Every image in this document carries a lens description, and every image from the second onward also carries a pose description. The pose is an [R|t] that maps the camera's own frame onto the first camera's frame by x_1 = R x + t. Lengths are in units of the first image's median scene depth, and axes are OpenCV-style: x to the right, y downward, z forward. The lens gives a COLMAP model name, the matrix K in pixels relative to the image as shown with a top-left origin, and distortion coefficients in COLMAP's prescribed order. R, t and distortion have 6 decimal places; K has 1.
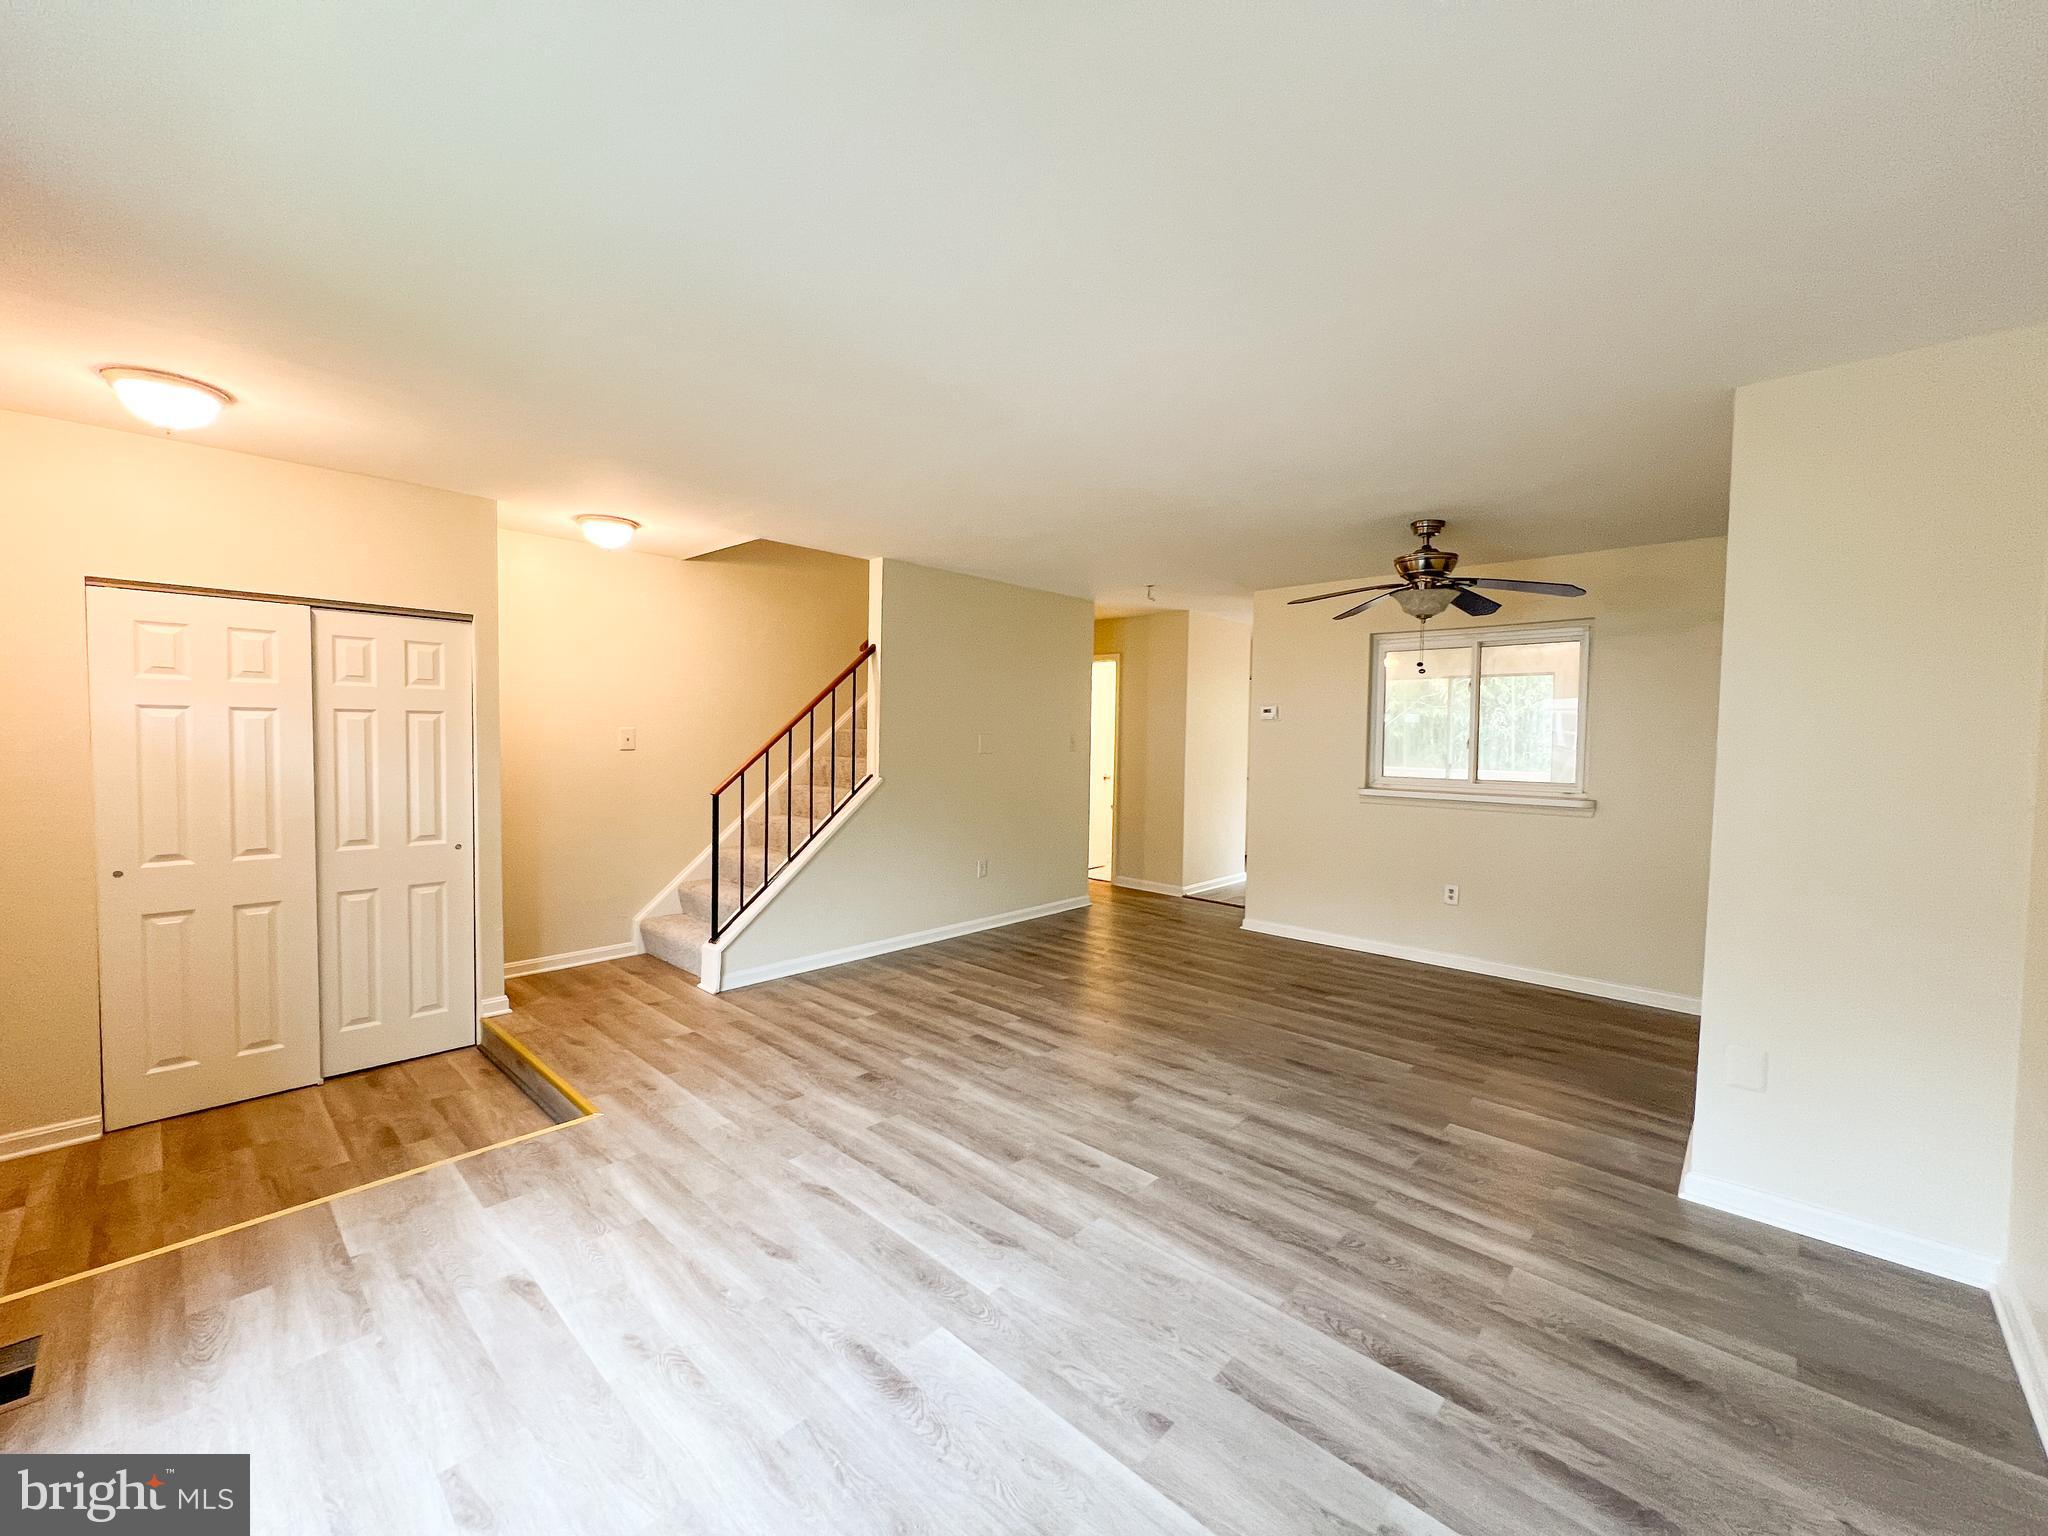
lens RADIAL K [[814.3, 0, 1024.0], [0, 814.3, 768.0], [0, 0, 1]] dist [-0.005670, 0.000345]
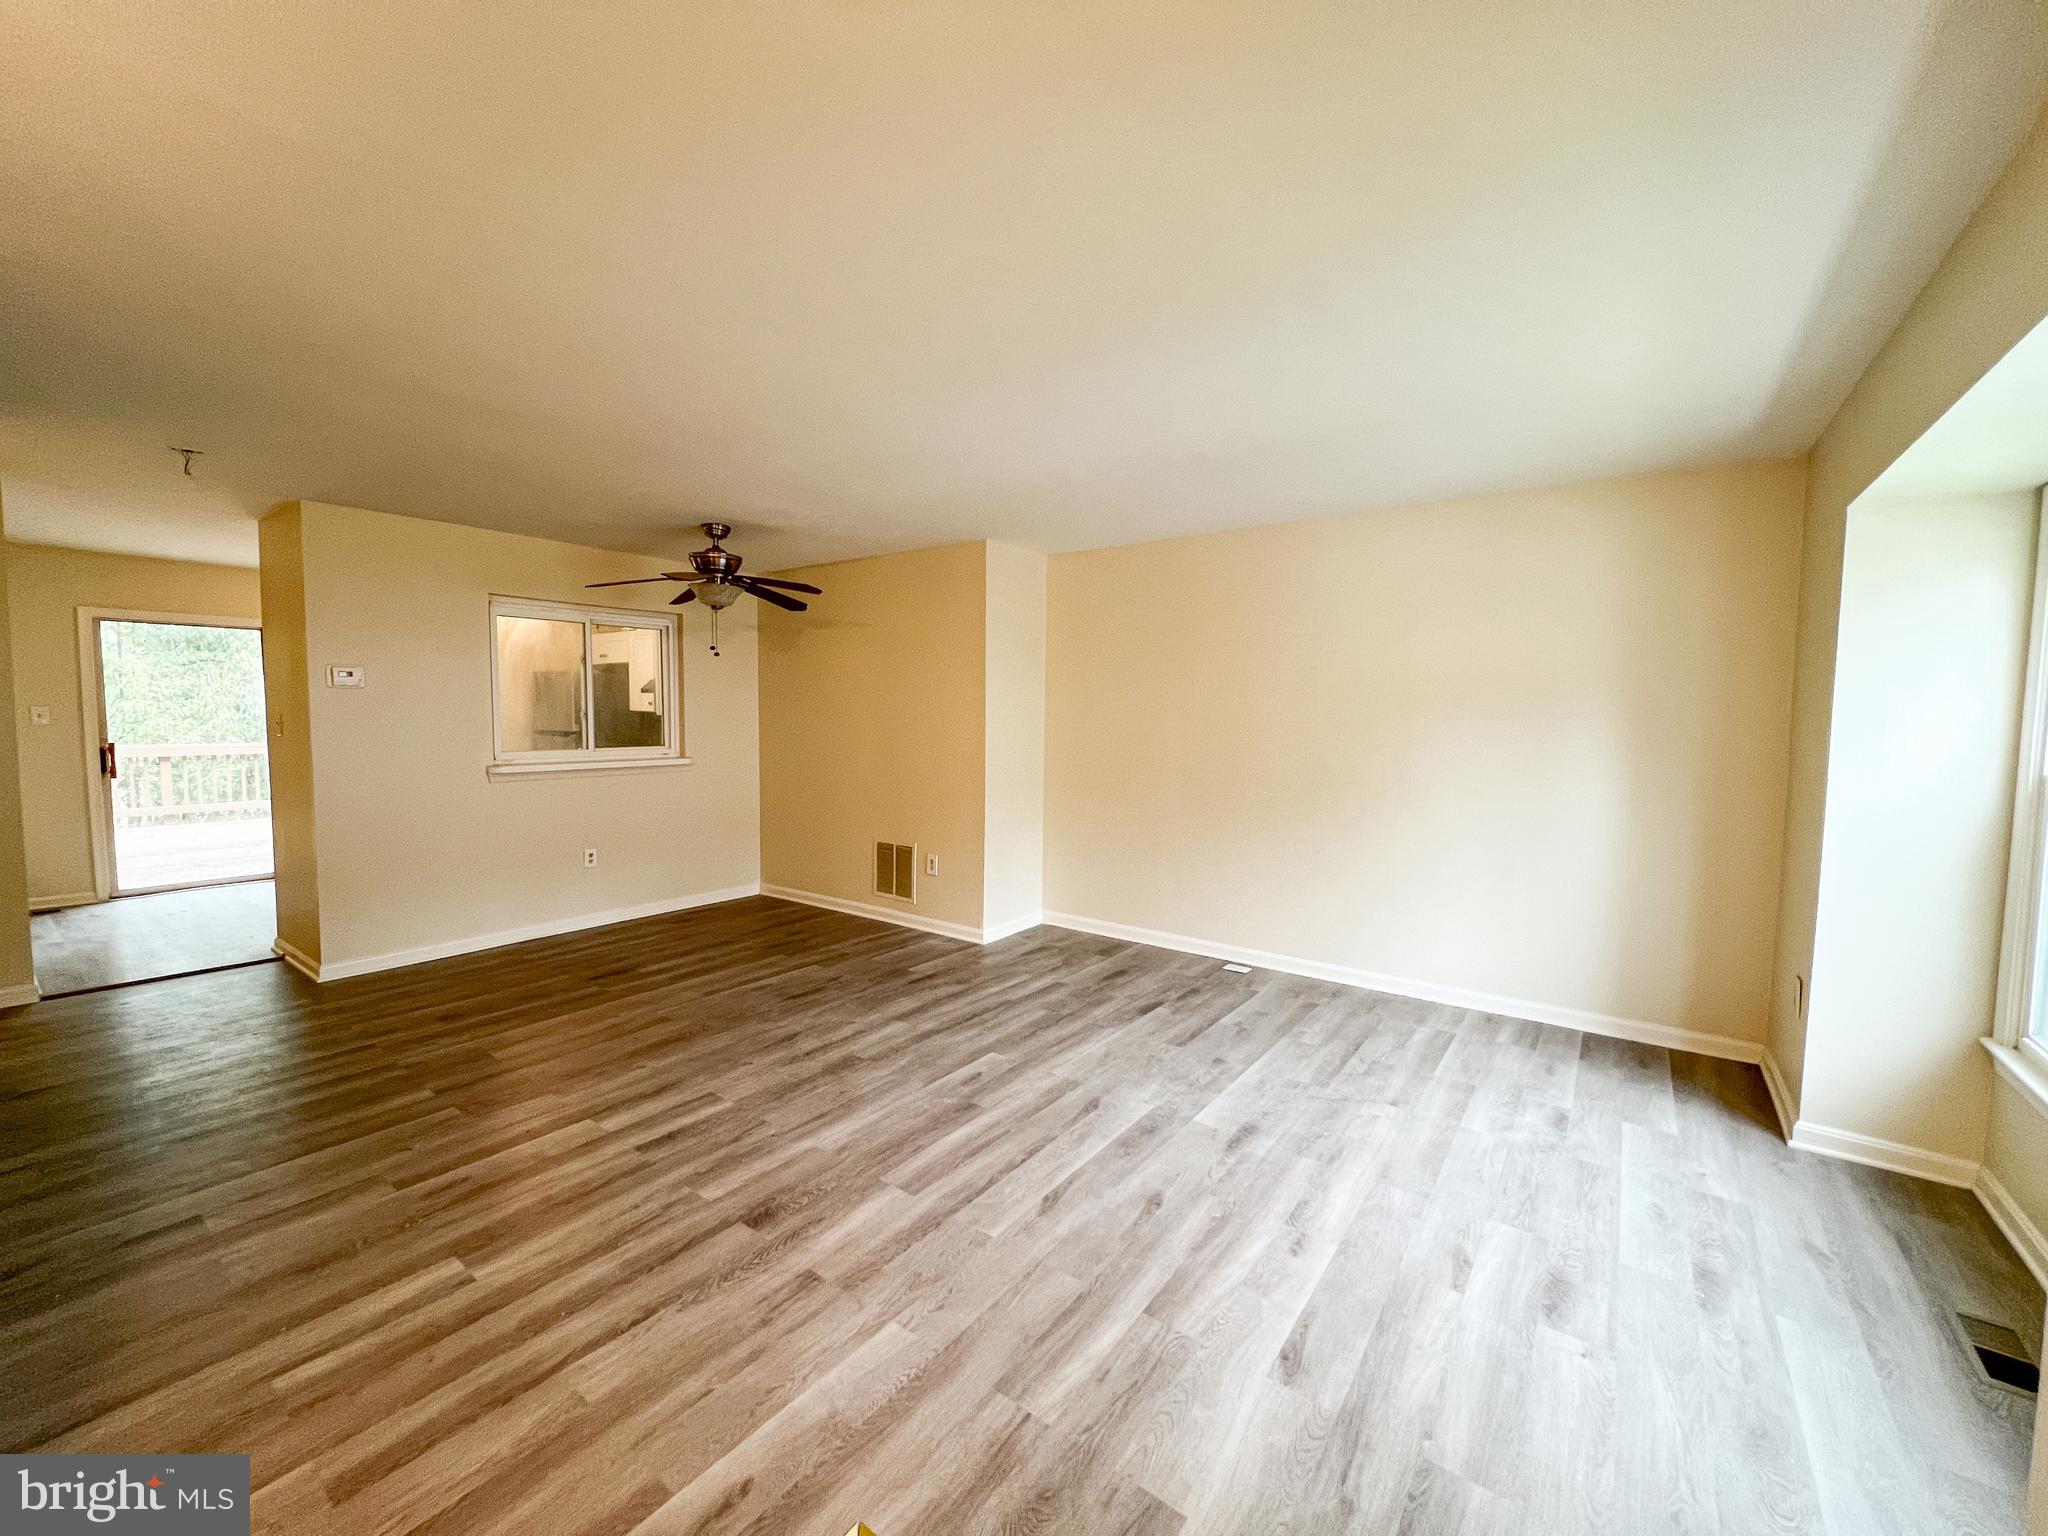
lens RADIAL K [[814.3, 0, 1024.0], [0, 814.3, 768.0], [0, 0, 1]] dist [-0.005670, 0.000345]
pose [[-0.103568, -0.085871, 0.990909, -0.907289], [0.031733, 0.995474, 0.089584, -0.059359], [-0.994116, 0.040723, -0.100374, 0.870109]]
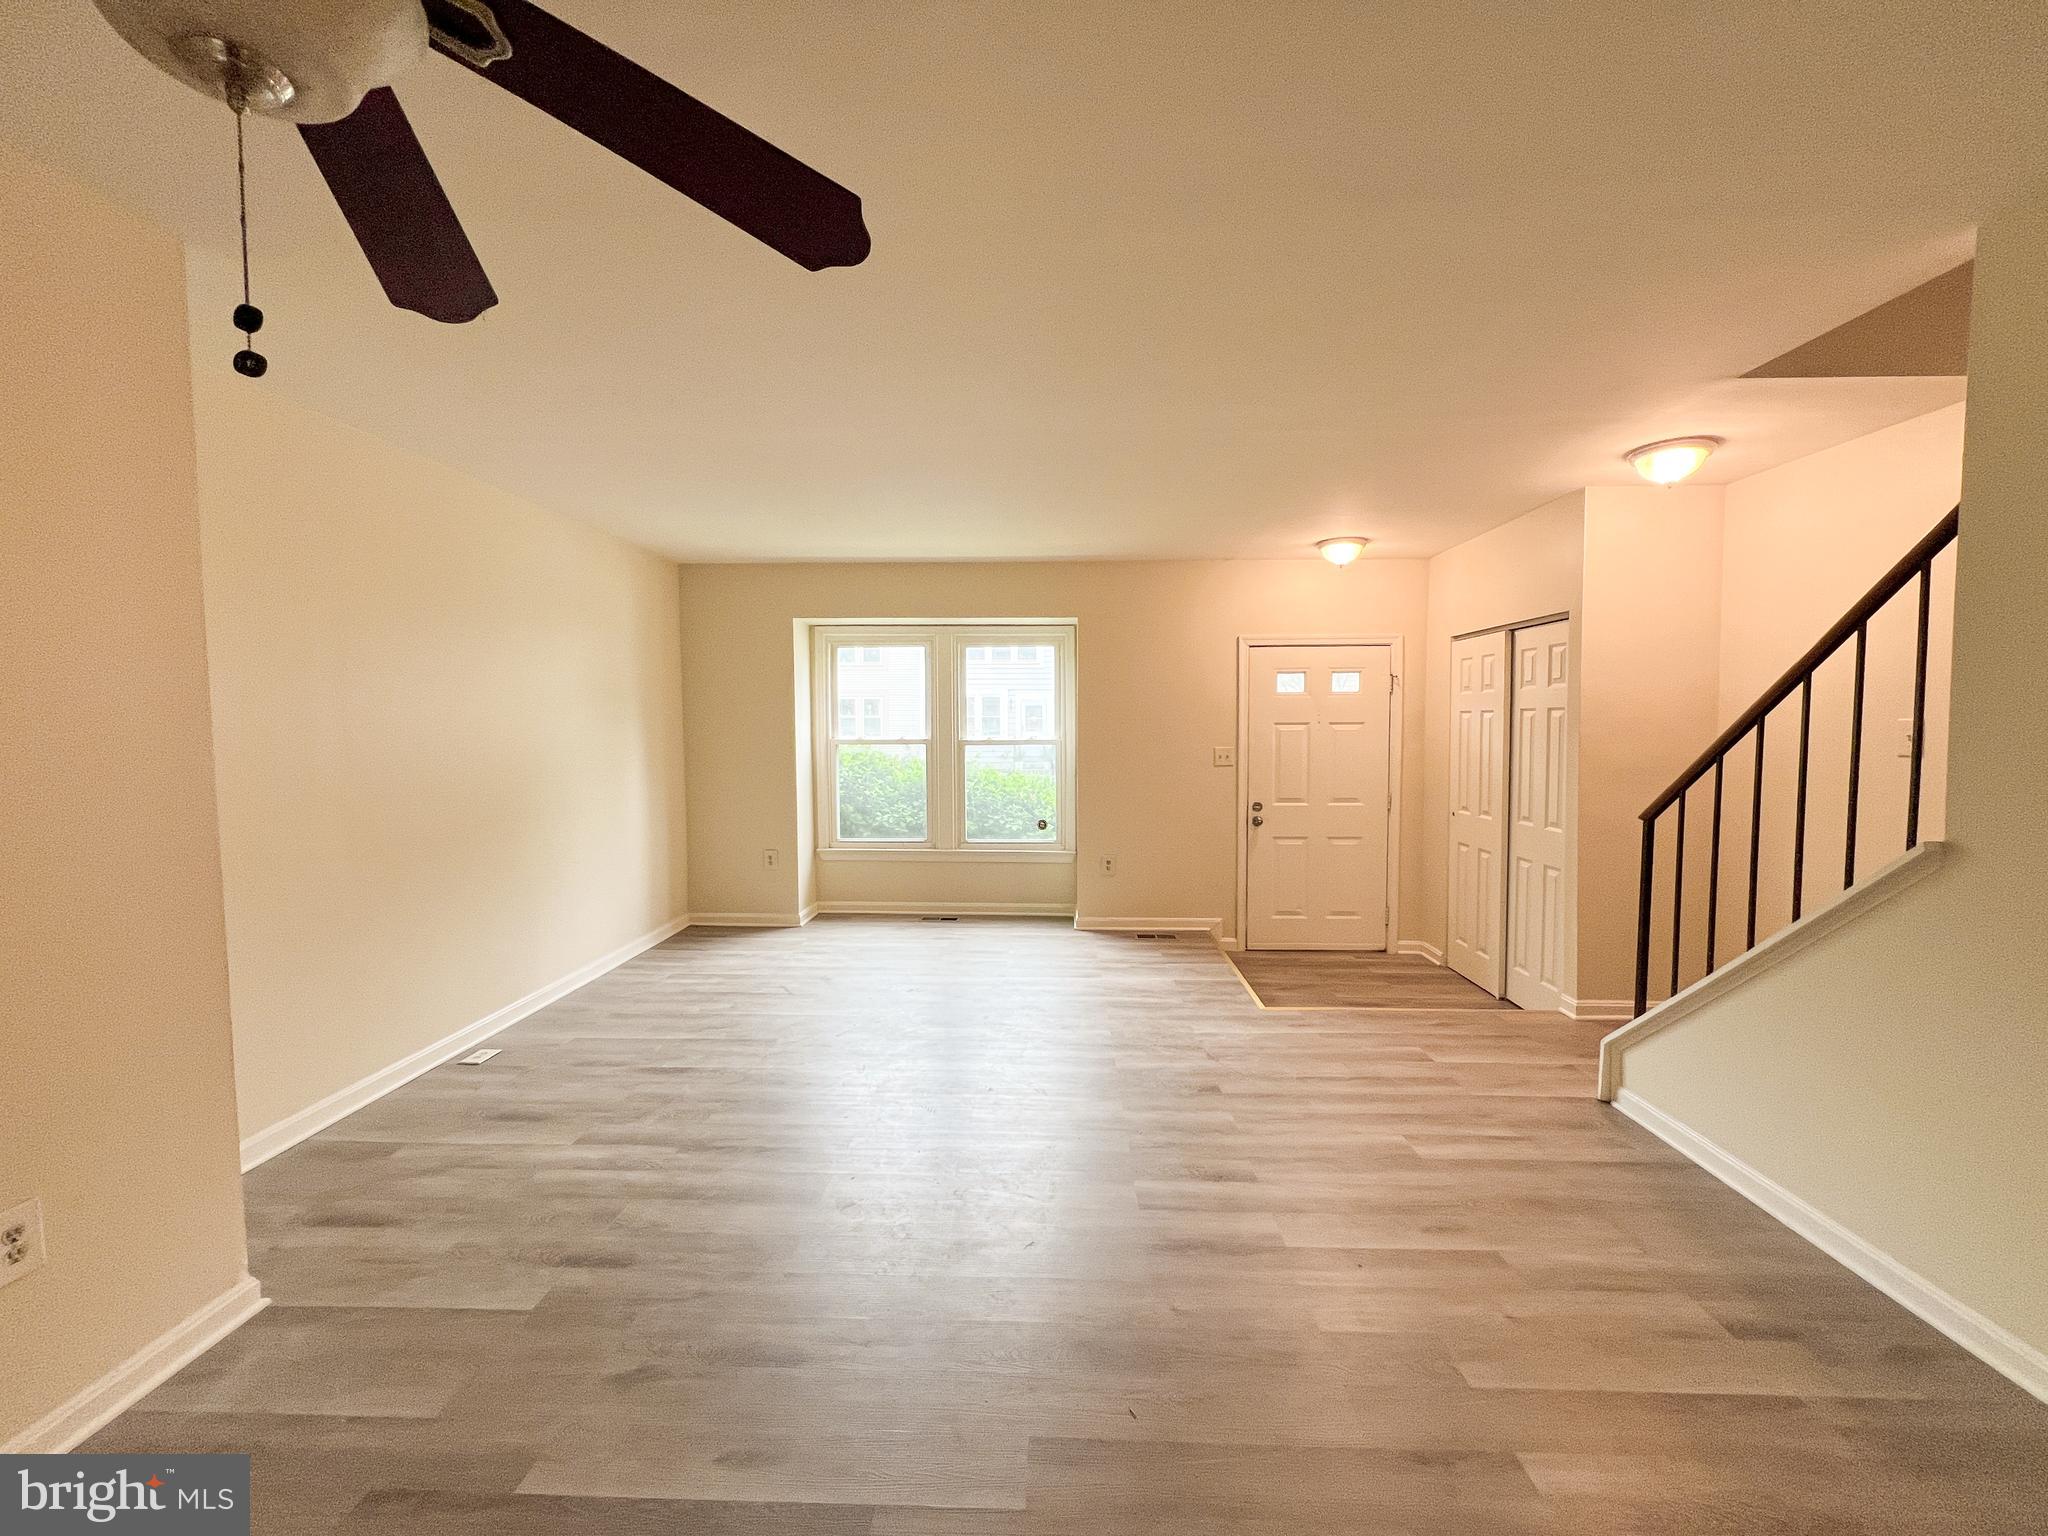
lens RADIAL K [[814.3, 0, 1024.0], [0, 814.3, 768.0], [0, 0, 1]] dist [-0.005670, 0.000345]
pose [[-0.760848, 0.020753, -0.648599, 0.602025], [-0.039046, 0.996213, 0.077680, -0.055753], [0.647755, 0.084428, -0.757156, 1.615203]]
